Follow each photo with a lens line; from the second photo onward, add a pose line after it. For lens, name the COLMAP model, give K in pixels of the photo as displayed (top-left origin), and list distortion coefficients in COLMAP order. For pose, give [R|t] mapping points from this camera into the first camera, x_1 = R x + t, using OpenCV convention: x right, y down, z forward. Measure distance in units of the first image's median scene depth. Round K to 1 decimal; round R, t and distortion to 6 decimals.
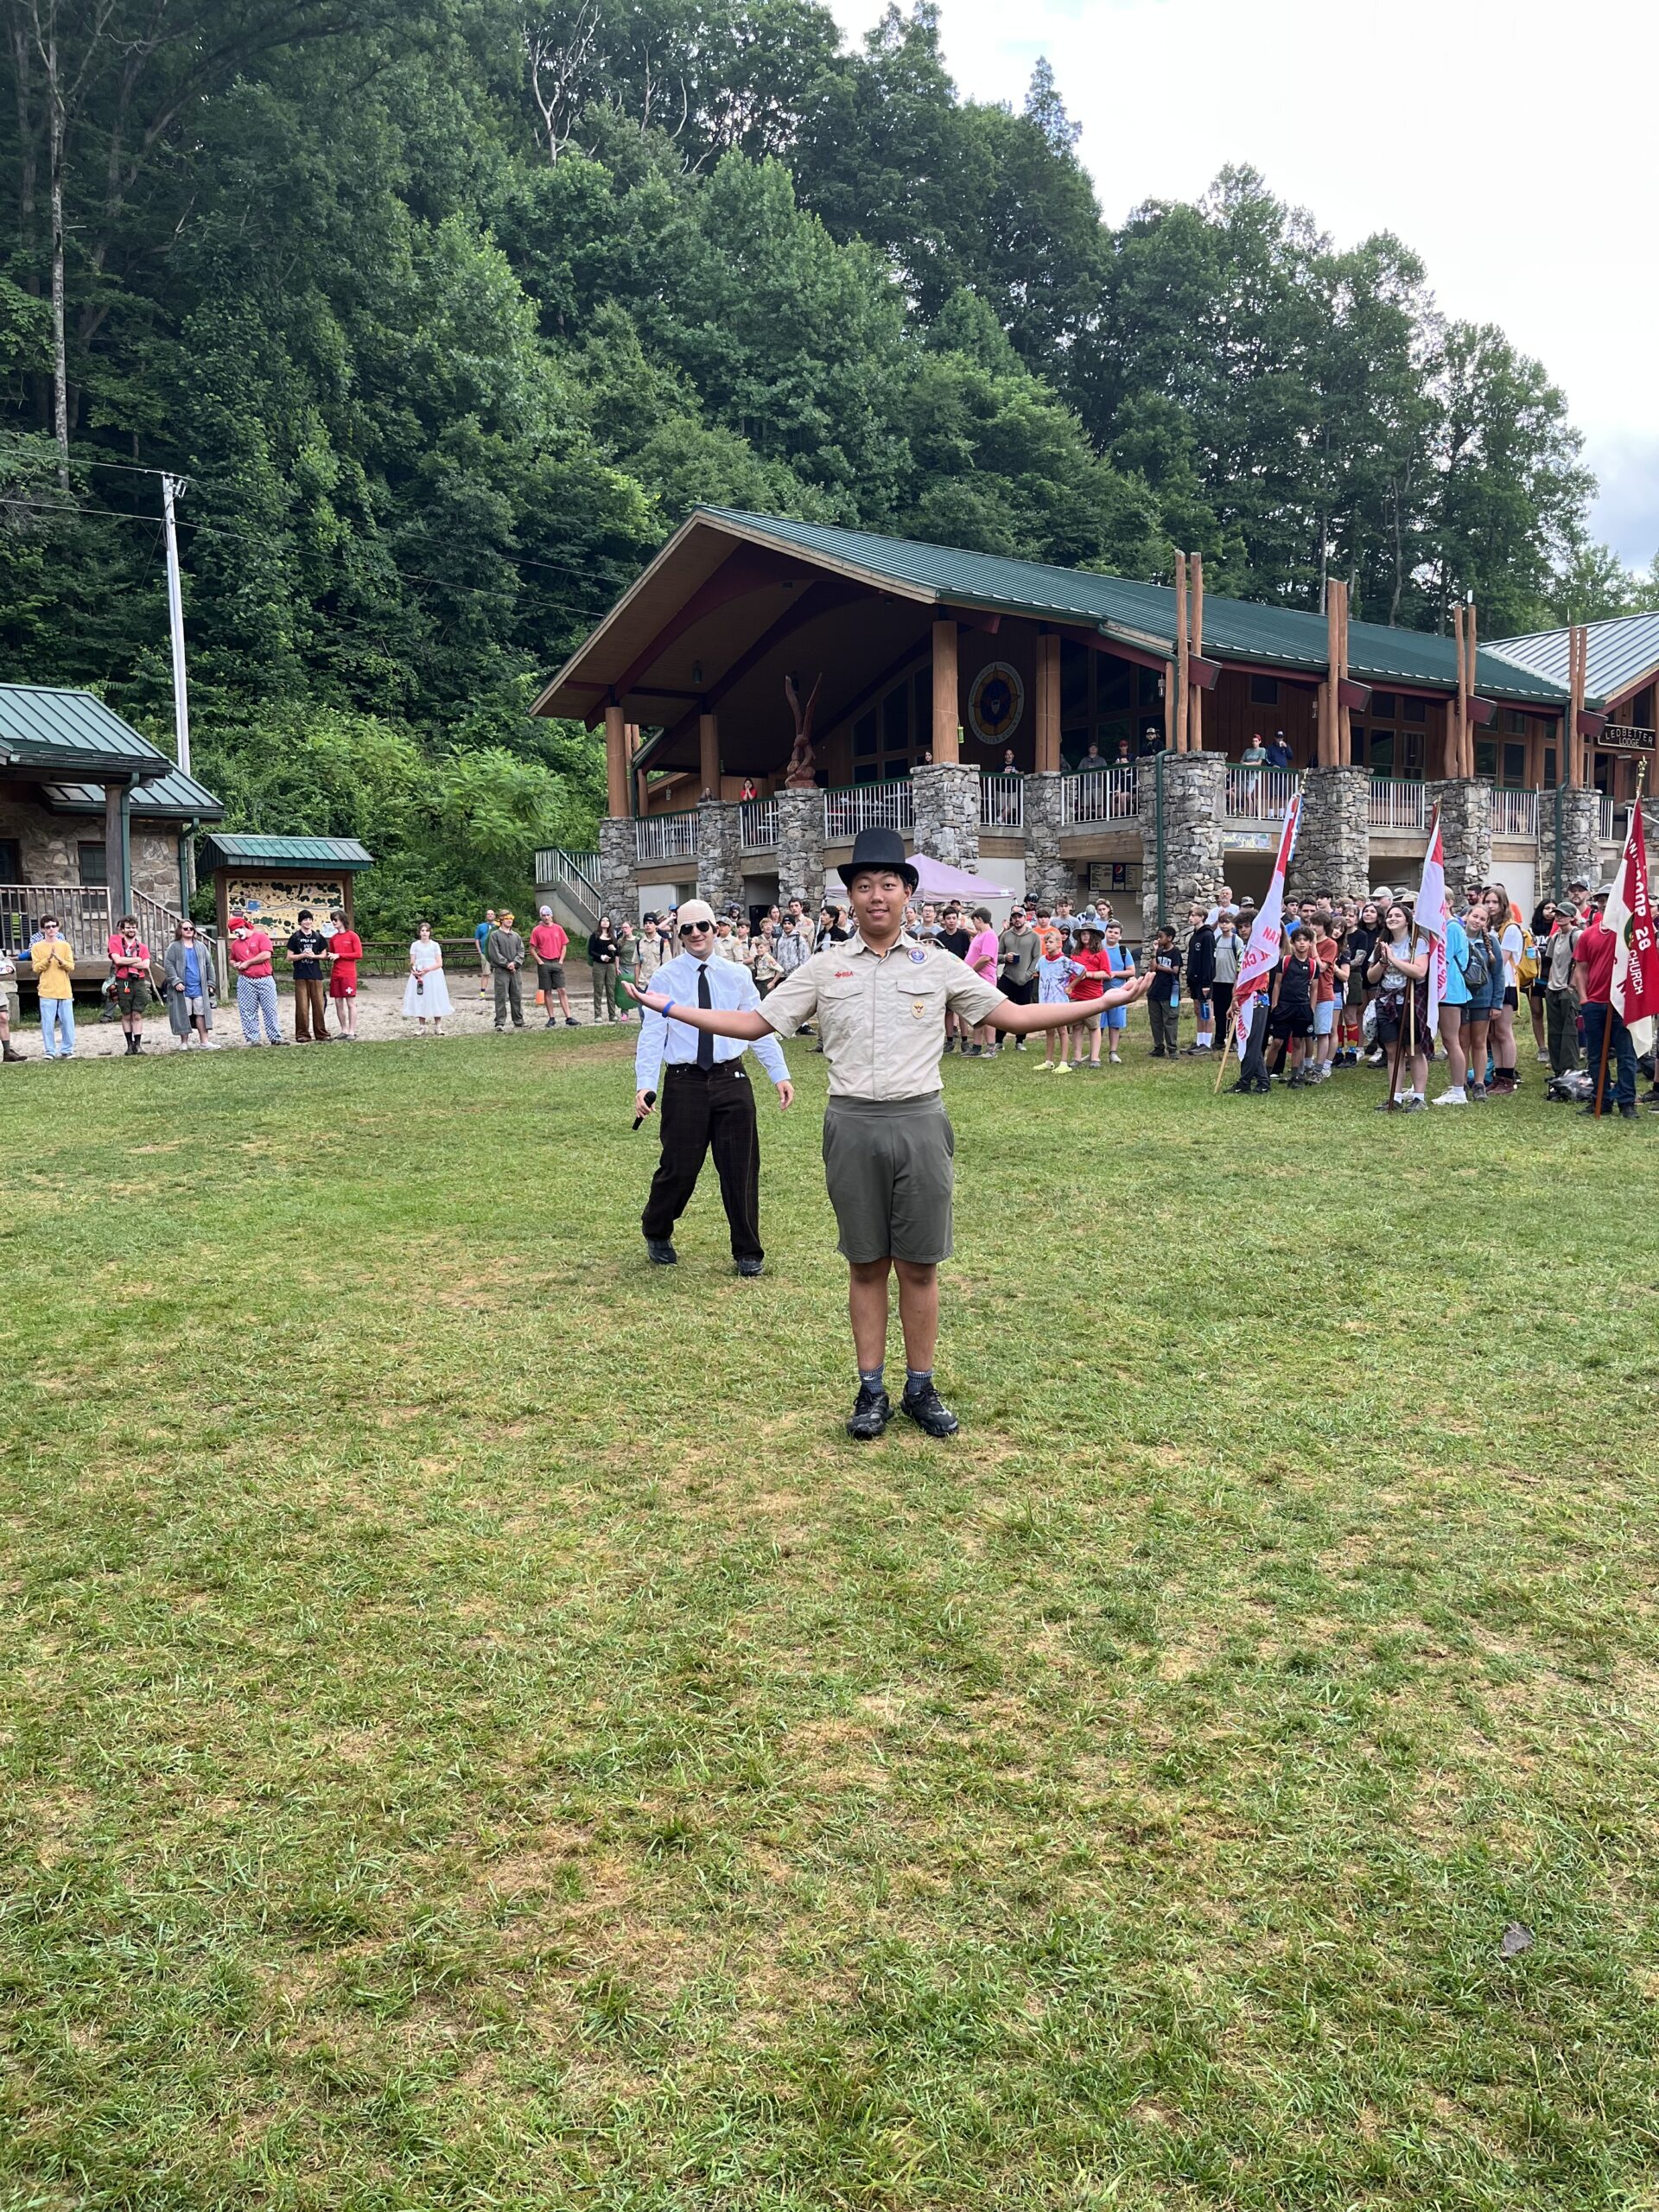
lens RADIAL K [[1657.4, 0, 811.5], [0, 1657.4, 1122.5], [0, 0, 1]] dist [0.062602, -0.069380]
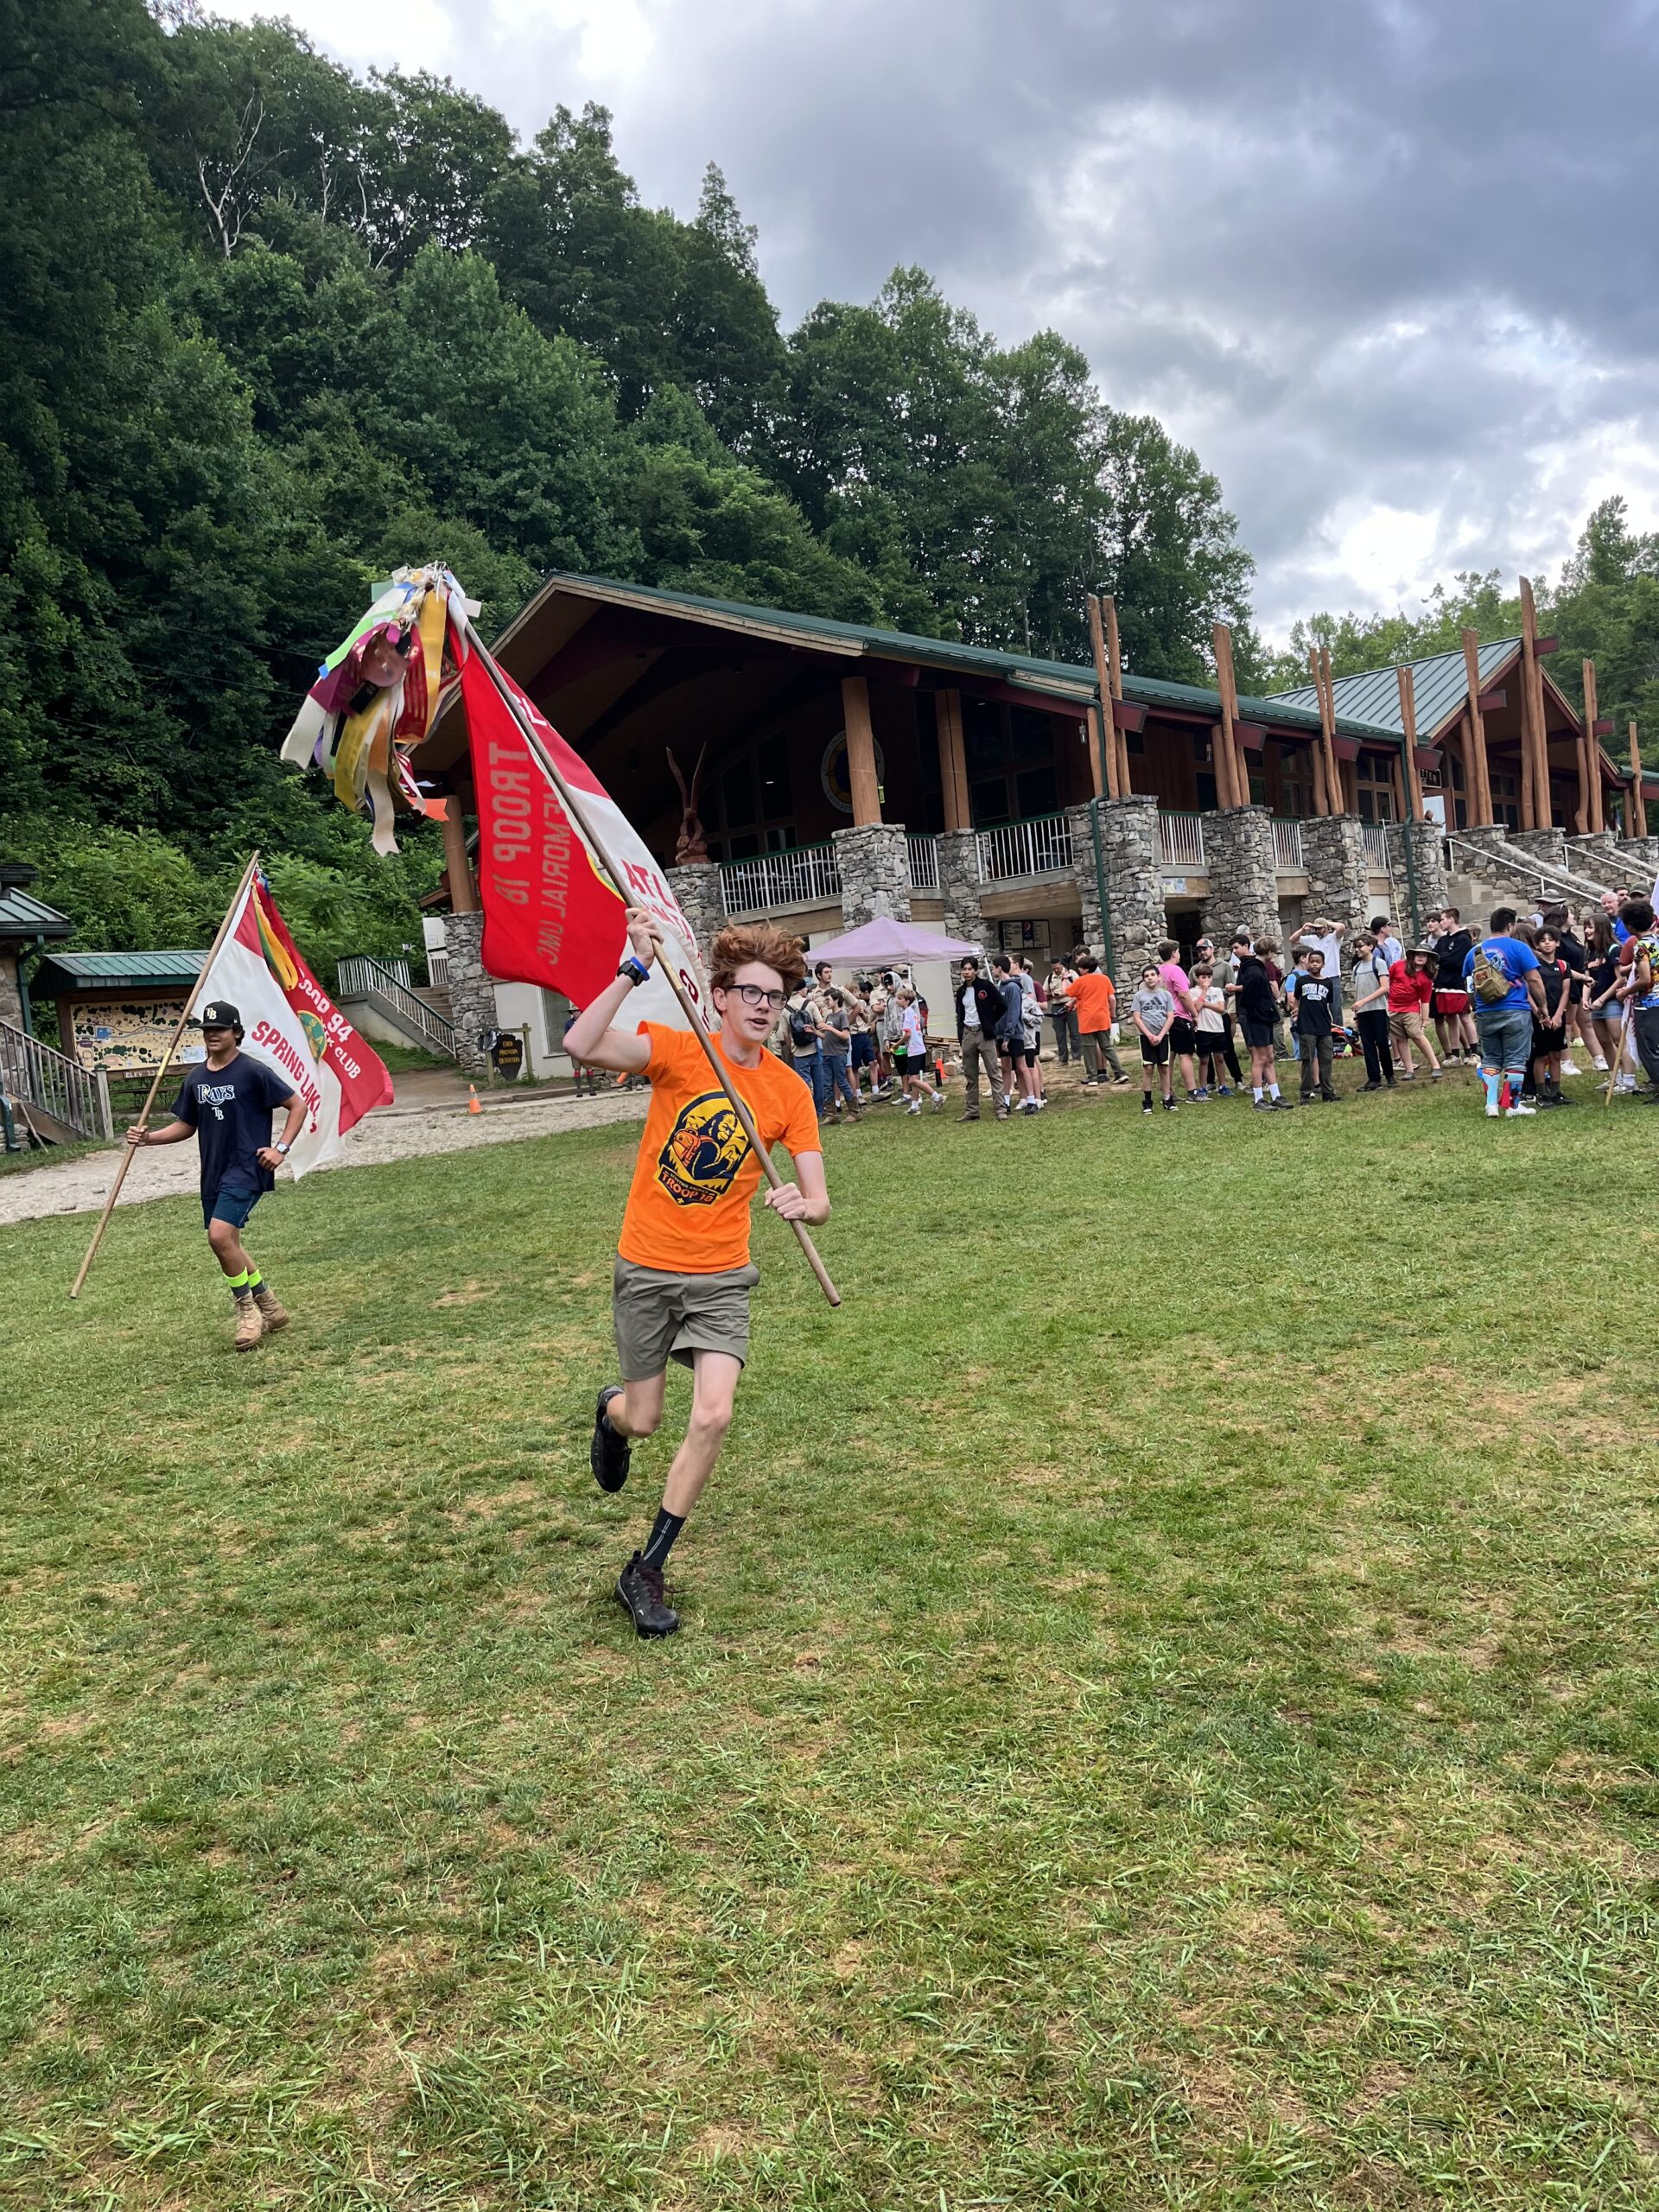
lens RADIAL K [[1657.4, 0, 811.9], [0, 1657.4, 1133.0], [0, 0, 1]] dist [0.062602, -0.069380]
pose [[0.978223, -0.092589, 0.185763, -0.073145], [0.102200, 0.993842, -0.042825, -0.001922], [-0.180653, 0.060877, 0.981661, 0.043634]]
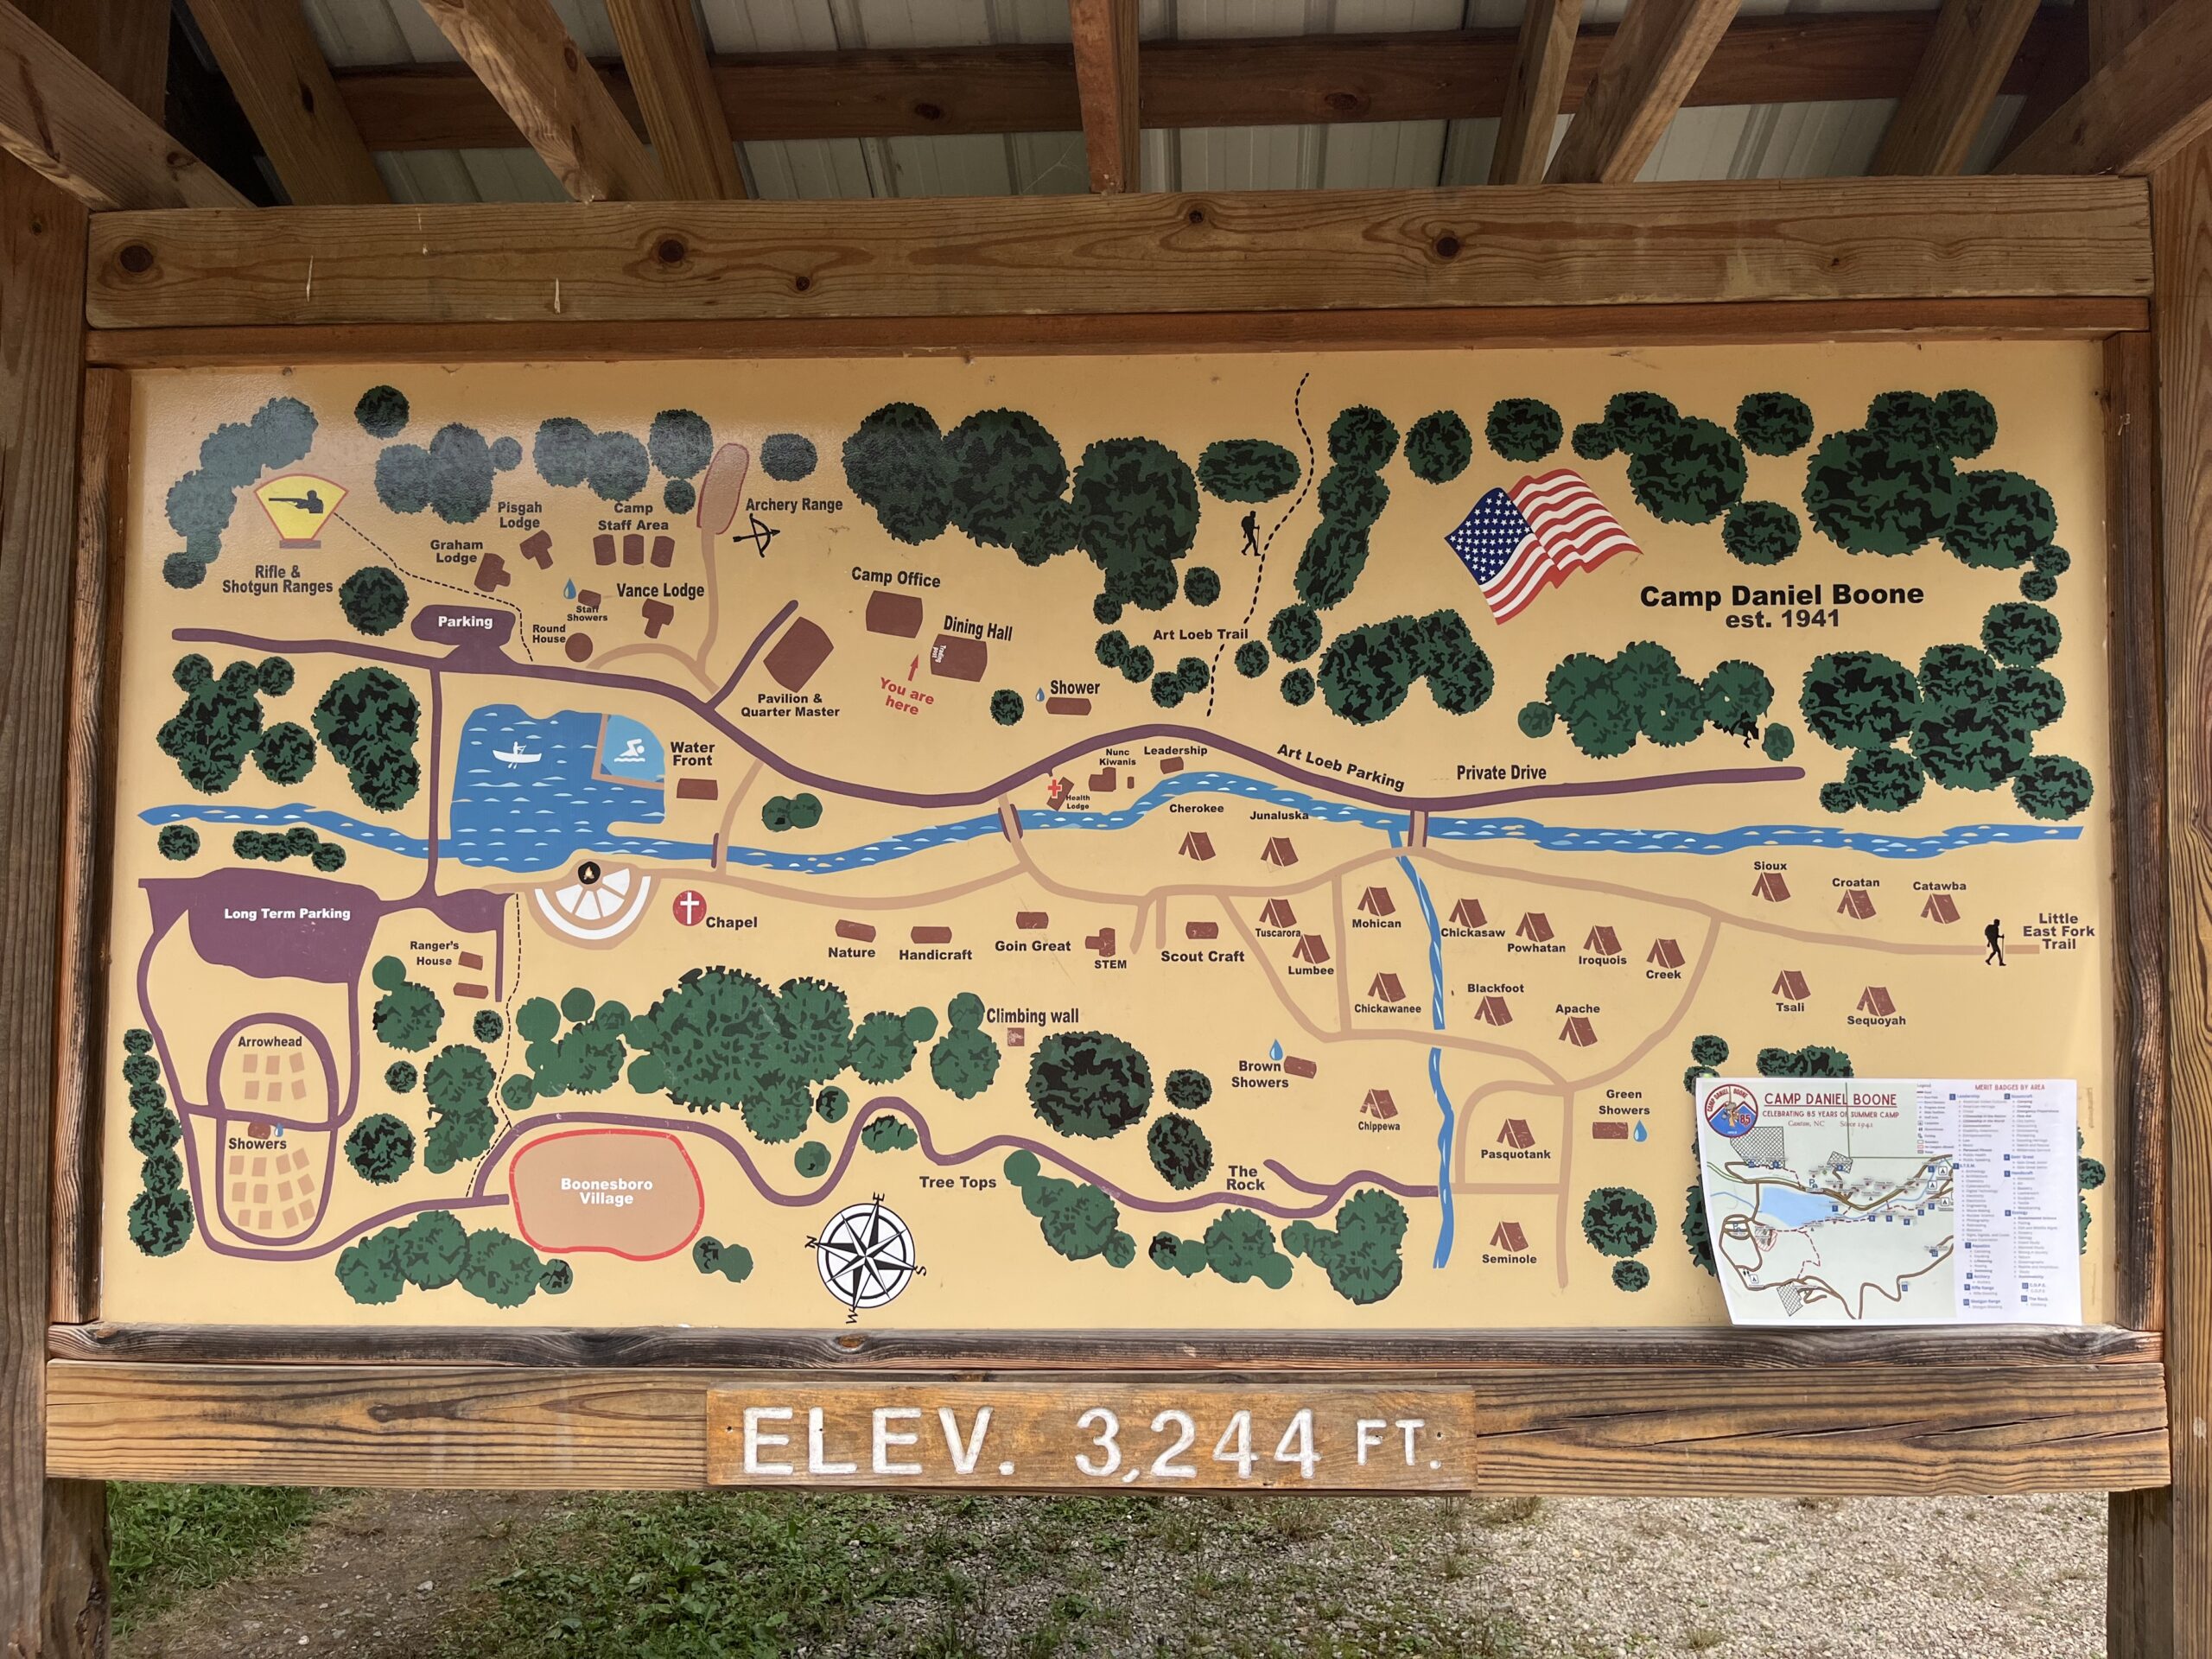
lens RADIAL K [[1657.4, 0, 1108.3], [0, 1657.4, 831.8], [0, 0, 1]] dist [0.062602, -0.069380]
pose [[0.757504, -0.019455, -0.652541, -0.145063], [-0.080686, 0.989102, -0.123154, -0.063832], [0.647826, 0.145940, 0.747679, 0.503765]]
